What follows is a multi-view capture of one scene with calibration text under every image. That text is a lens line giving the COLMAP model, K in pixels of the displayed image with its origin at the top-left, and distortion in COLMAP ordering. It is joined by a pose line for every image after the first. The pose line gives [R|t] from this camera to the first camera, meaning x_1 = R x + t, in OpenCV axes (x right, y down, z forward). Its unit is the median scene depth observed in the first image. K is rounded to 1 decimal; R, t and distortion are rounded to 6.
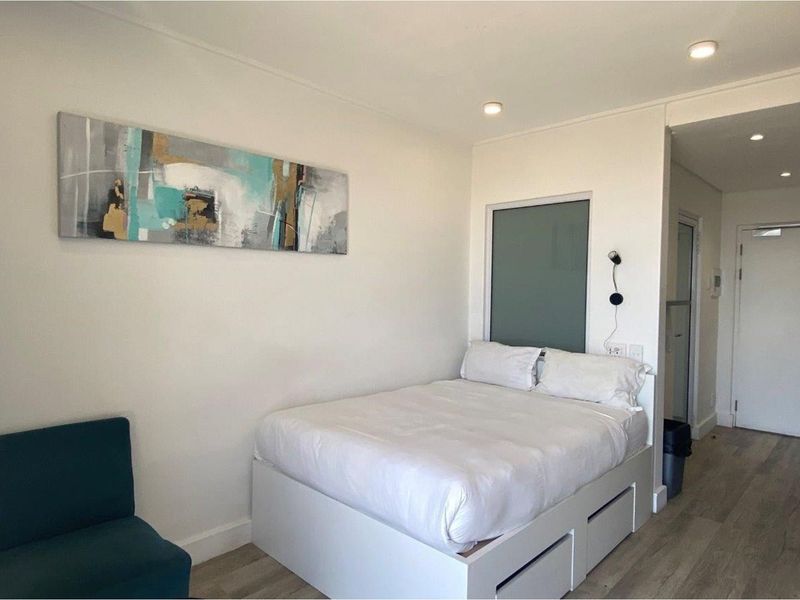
lens RADIAL K [[493.4, 0, 401.3], [0, 493.4, 306.4], [0, 0, 1]] dist [0.061048, -0.079838]
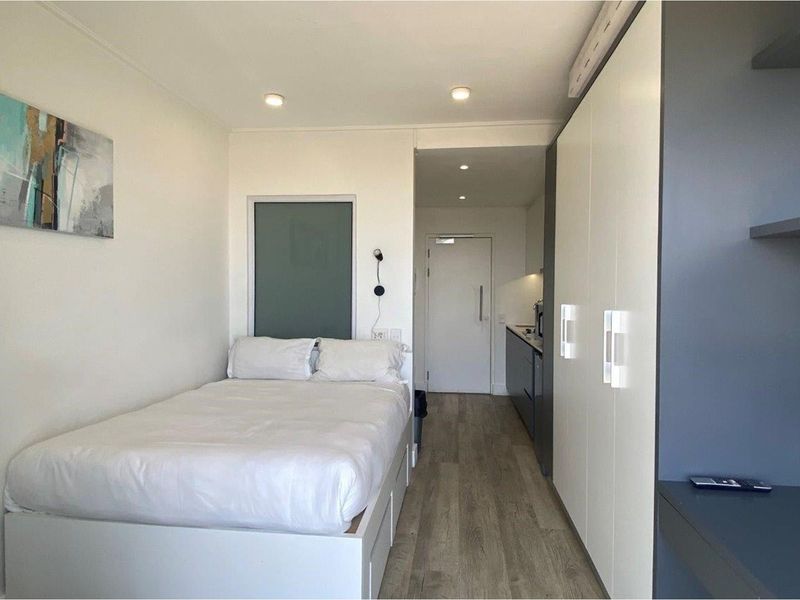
lens RADIAL K [[493.4, 0, 401.3], [0, 493.4, 306.4], [0, 0, 1]] dist [0.061048, -0.079838]
pose [[0.793622, -0.028492, 0.607744, -0.254092], [0.027612, 0.999560, 0.010804, 0.011839], [-0.607785, 0.008207, 0.794060, 0.064742]]
